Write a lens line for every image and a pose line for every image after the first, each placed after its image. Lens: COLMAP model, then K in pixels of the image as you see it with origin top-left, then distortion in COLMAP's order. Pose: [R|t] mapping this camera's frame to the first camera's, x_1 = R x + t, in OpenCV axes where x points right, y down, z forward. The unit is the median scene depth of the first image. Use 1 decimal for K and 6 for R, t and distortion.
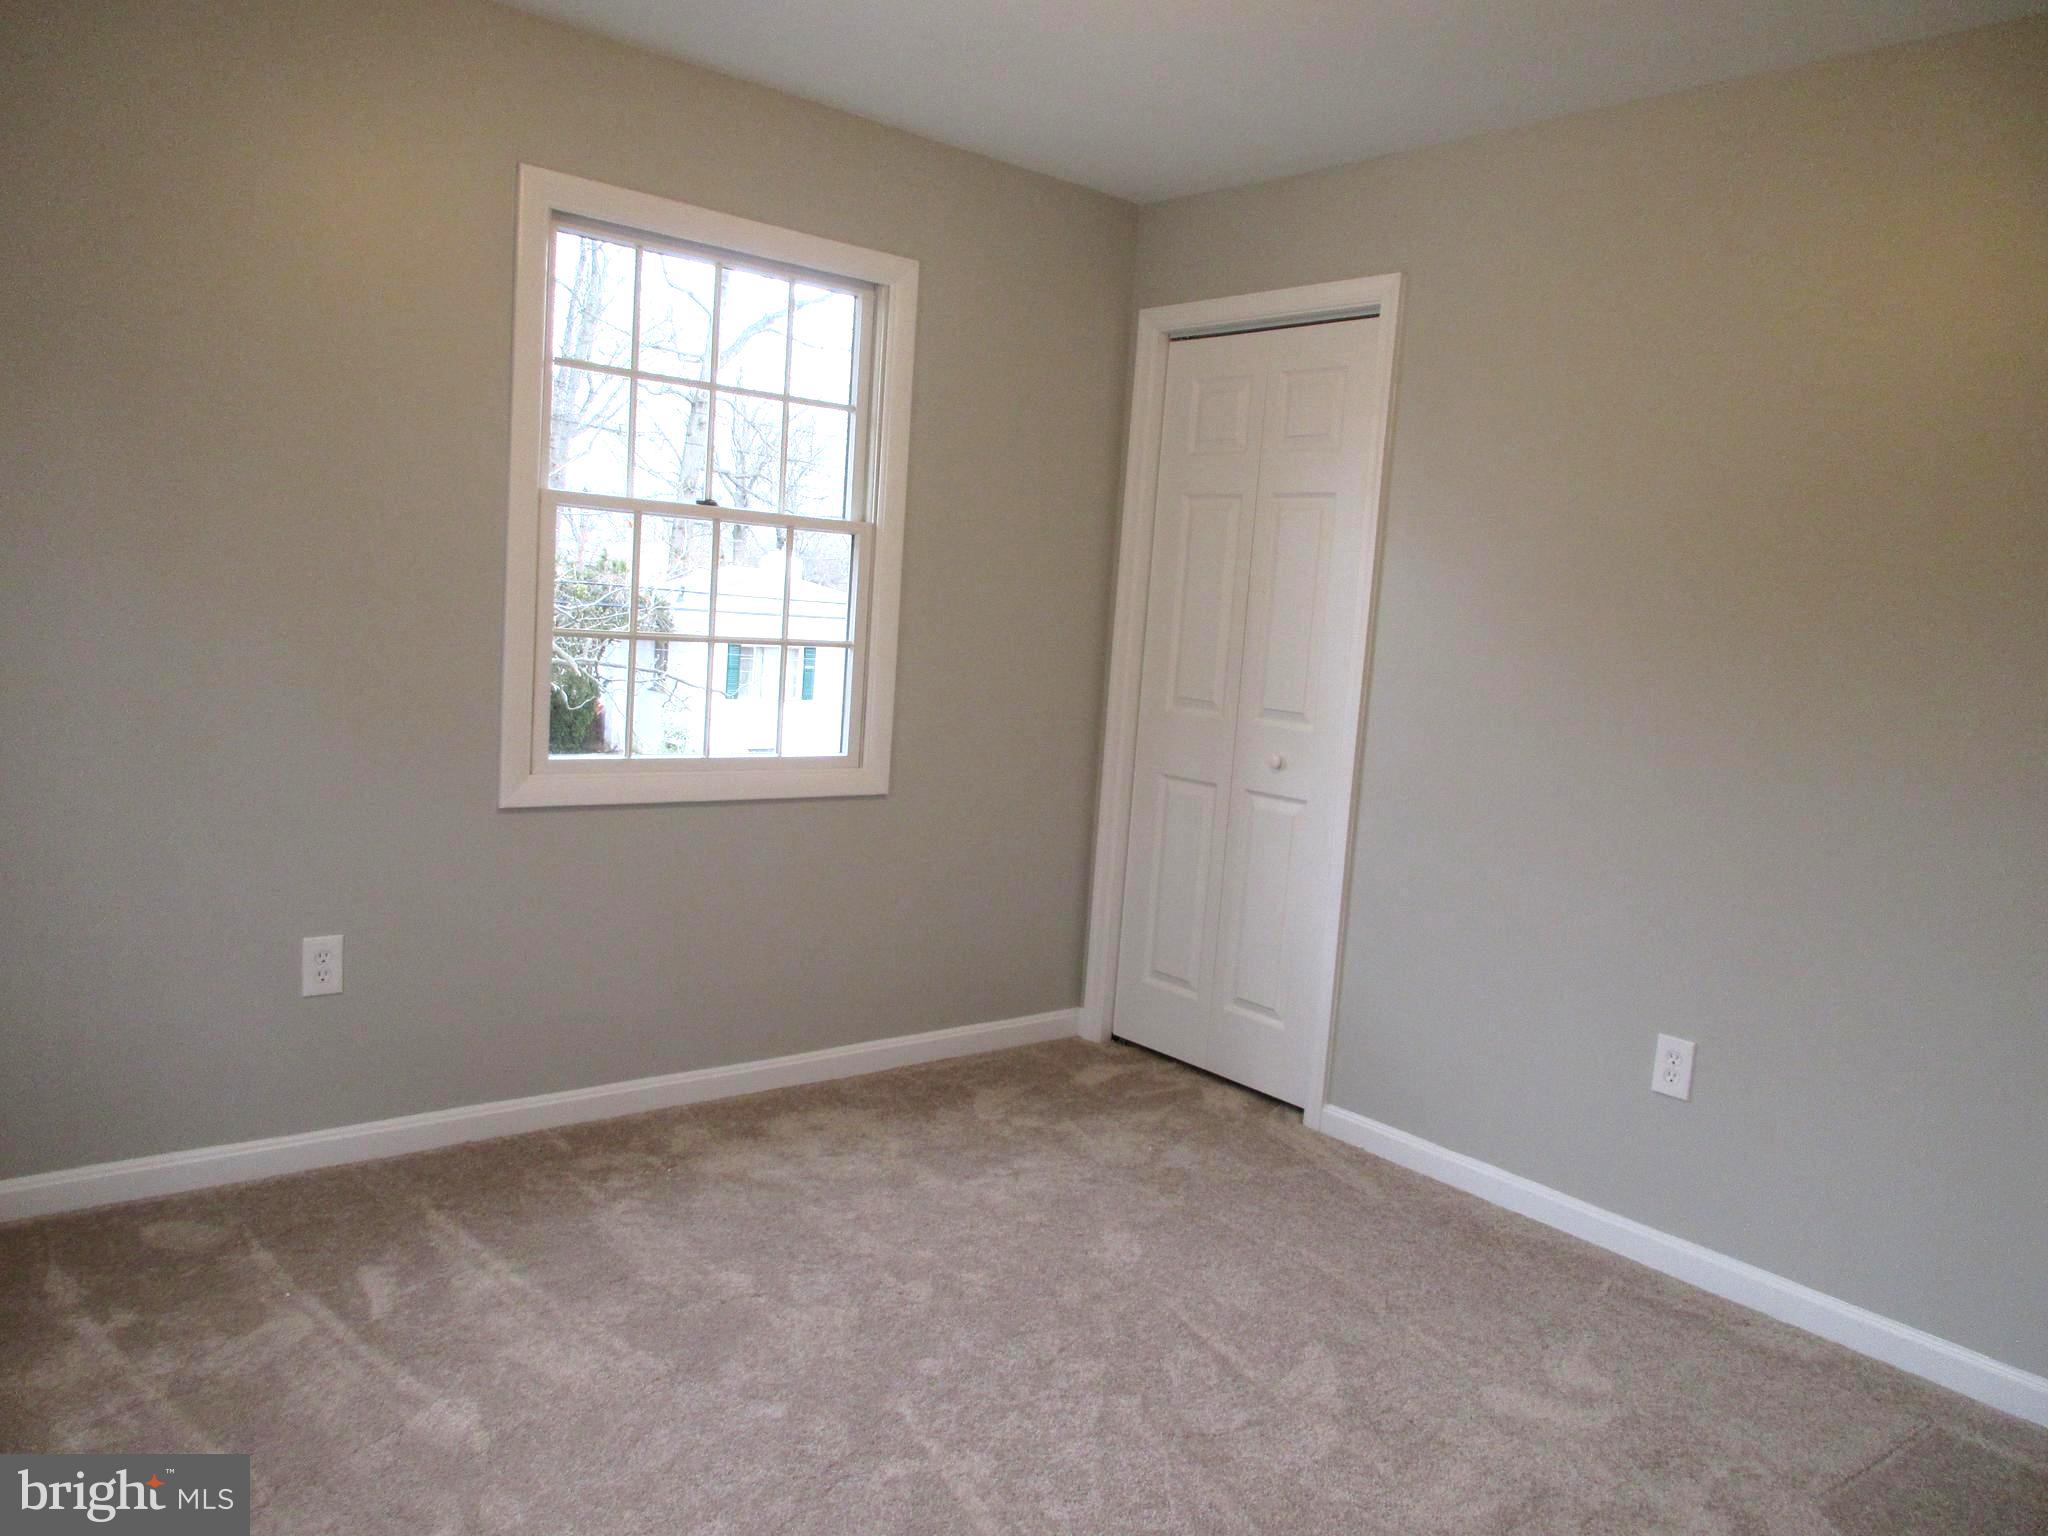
lens RADIAL K [[1518.6, 0, 1024.0], [0, 1518.6, 768.0], [0, 0, 1]] dist [-0.001200, 0.004710]
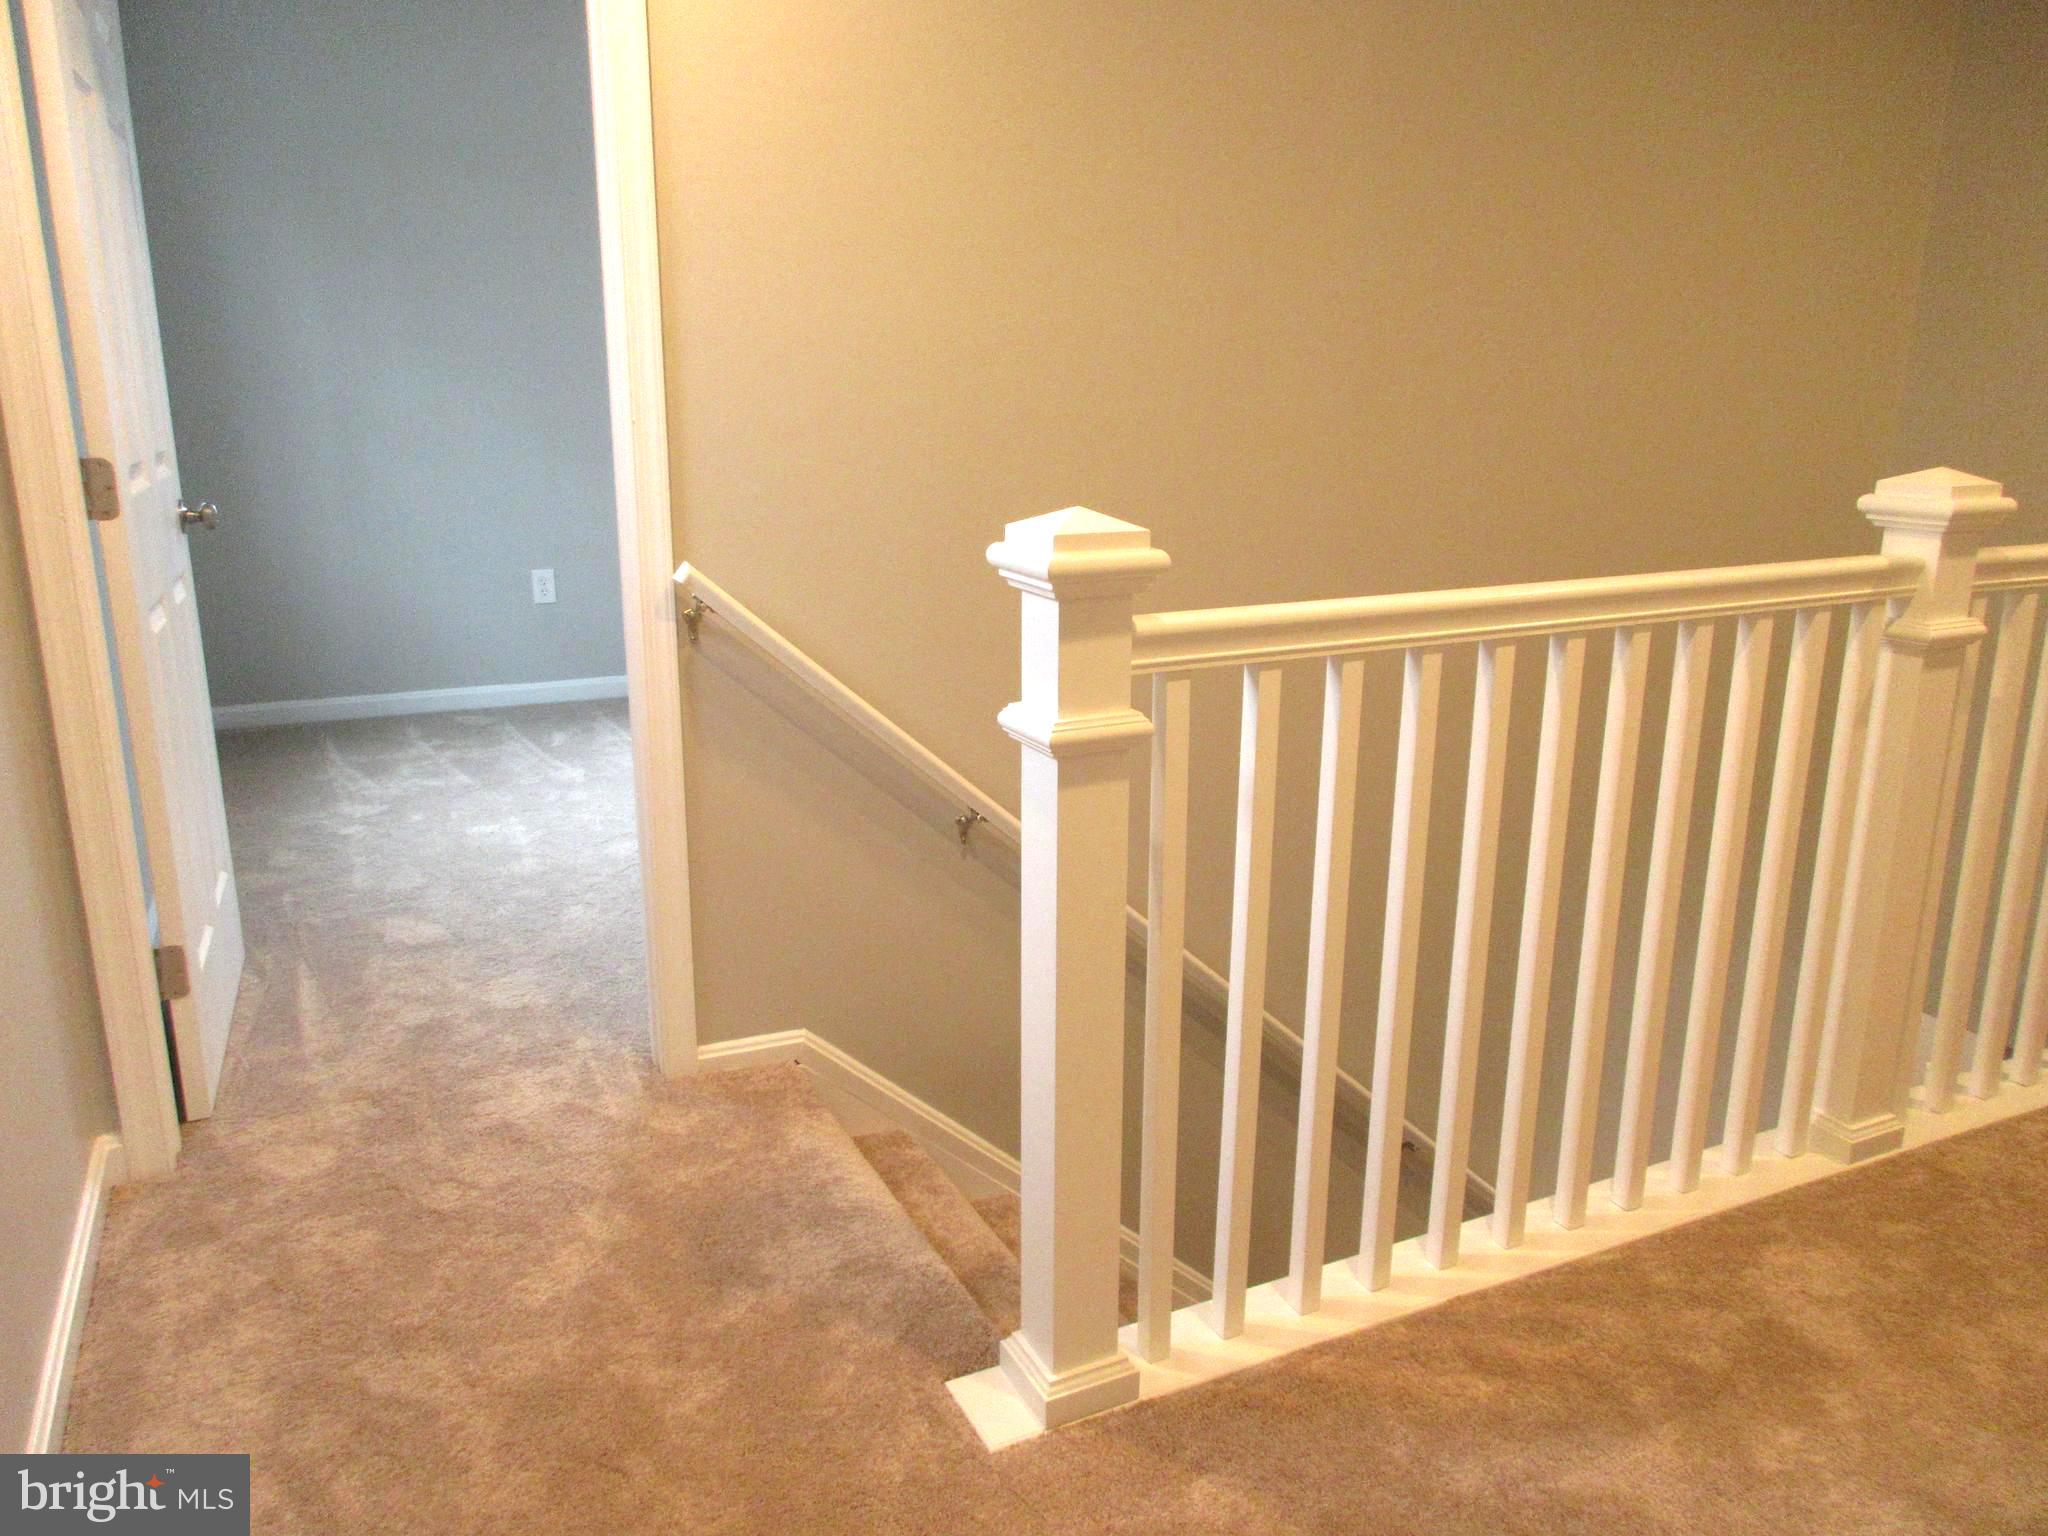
lens RADIAL K [[1518.6, 0, 1024.0], [0, 1518.6, 768.0], [0, 0, 1]] dist [-0.001200, 0.004710]
pose [[0.965749, -0.000054, -0.259480, 0.570828], [0.036939, 0.989844, 0.137277, 0.124723], [0.256837, -0.142160, 0.955942, -0.612433]]
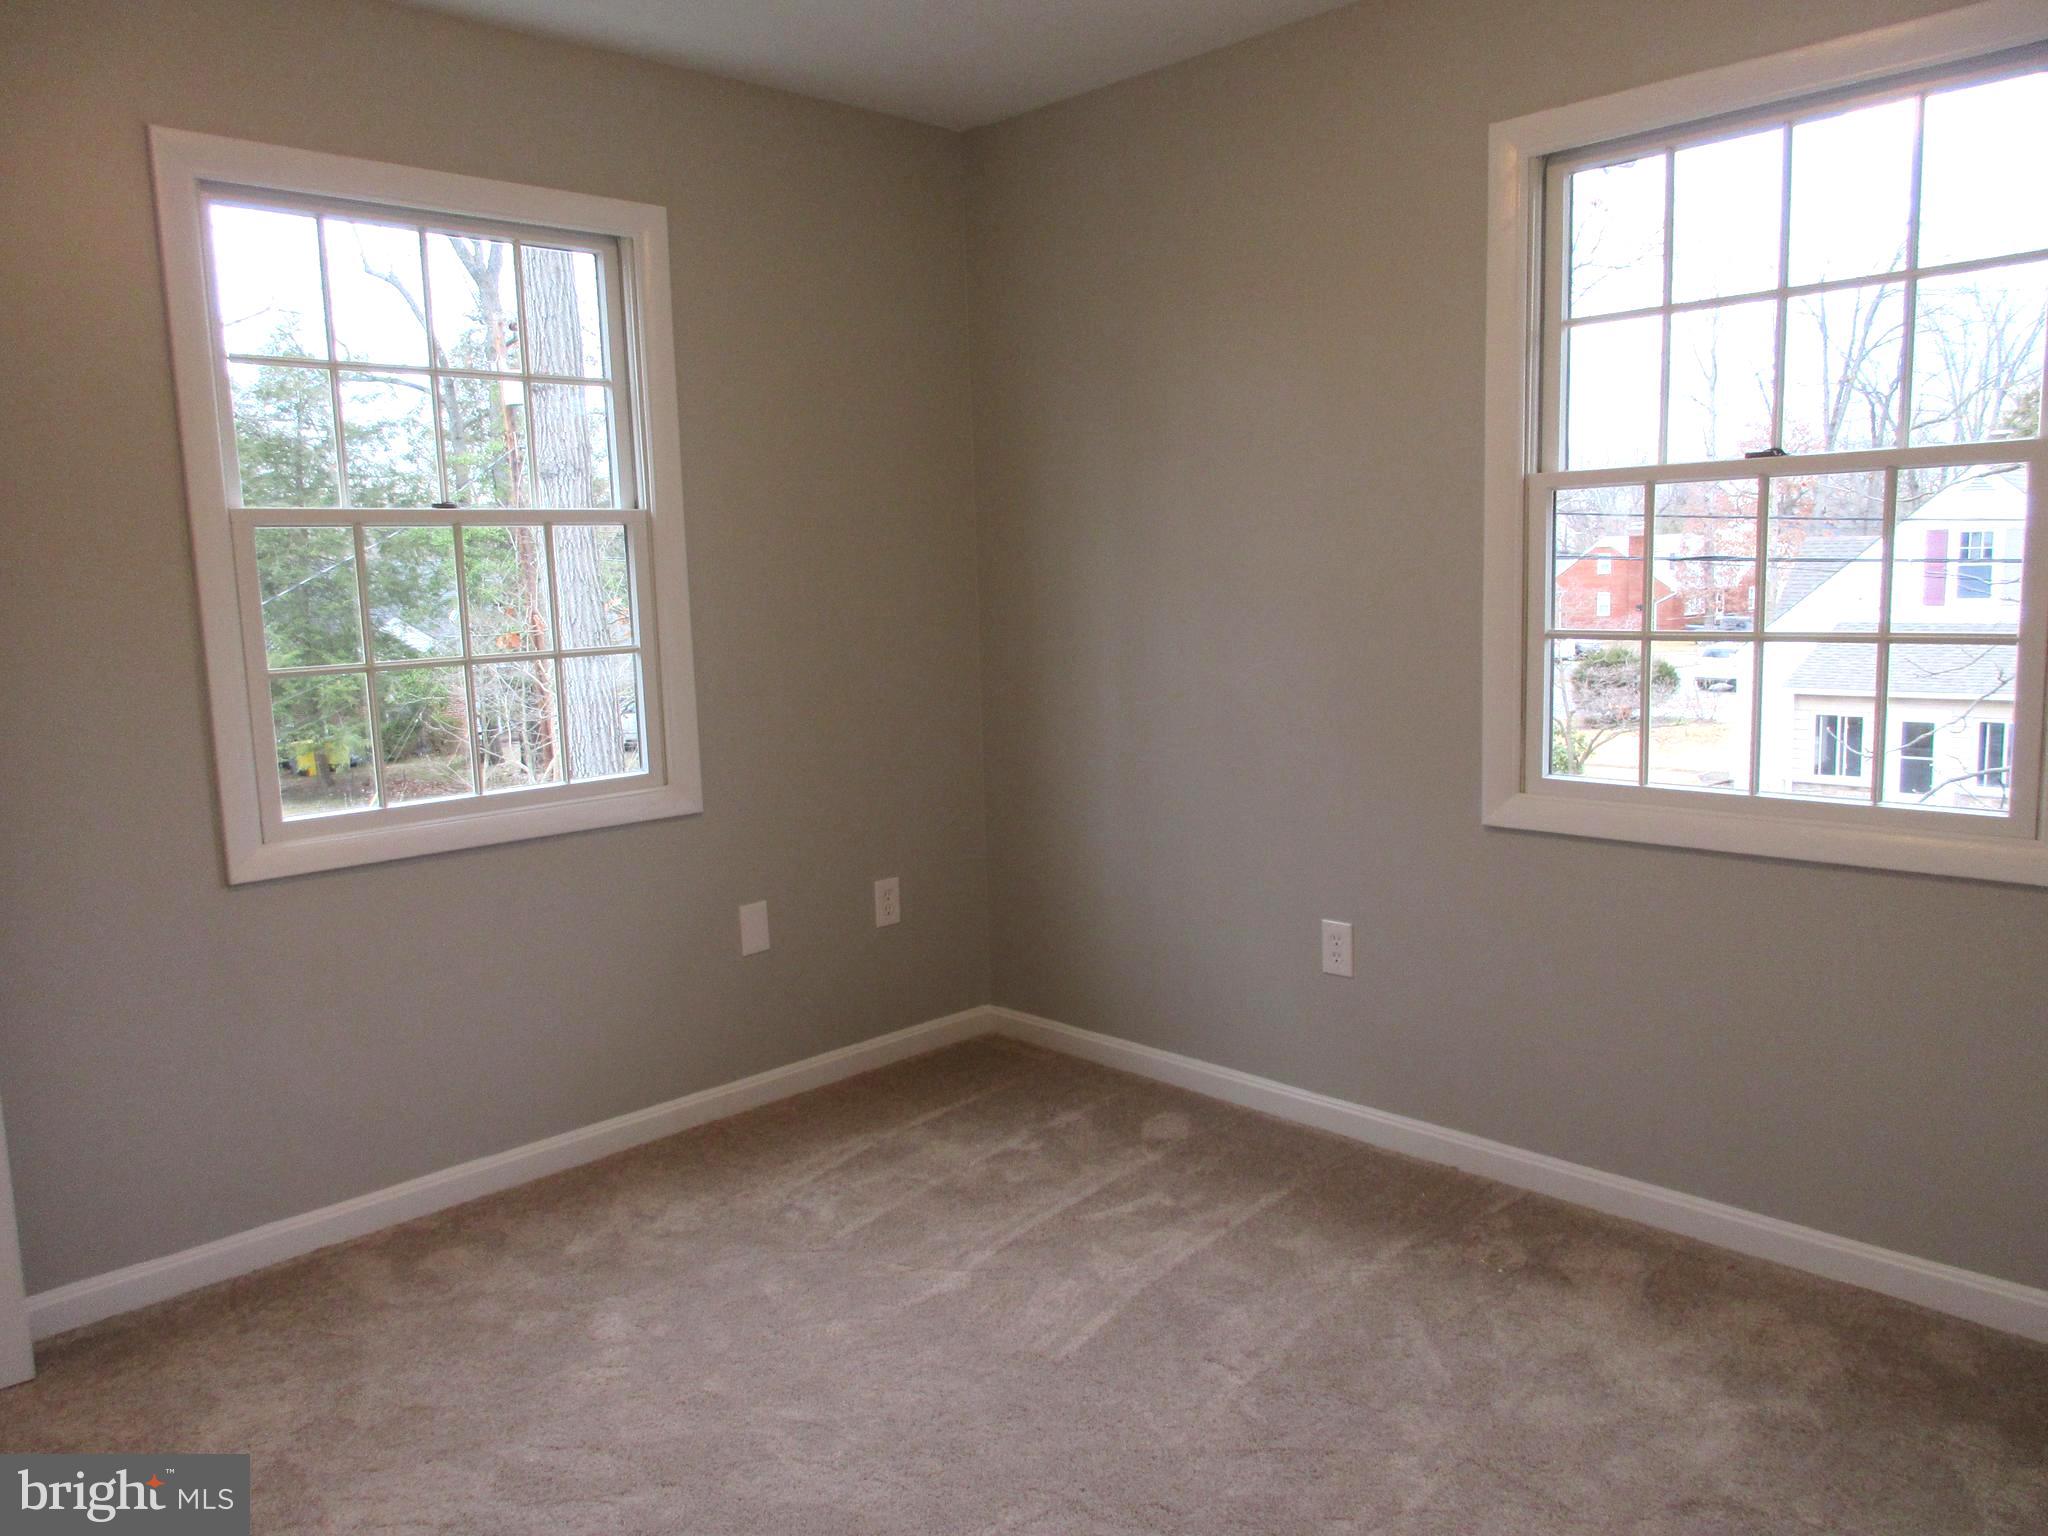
lens RADIAL K [[1518.6, 0, 1024.0], [0, 1518.6, 768.0], [0, 0, 1]] dist [-0.001200, 0.004710]
pose [[0.076883, 0.062308, -0.995091, 0.630835], [-0.071517, 0.995819, 0.056829, -0.046162], [0.994472, 0.066797, 0.081017, 0.726740]]
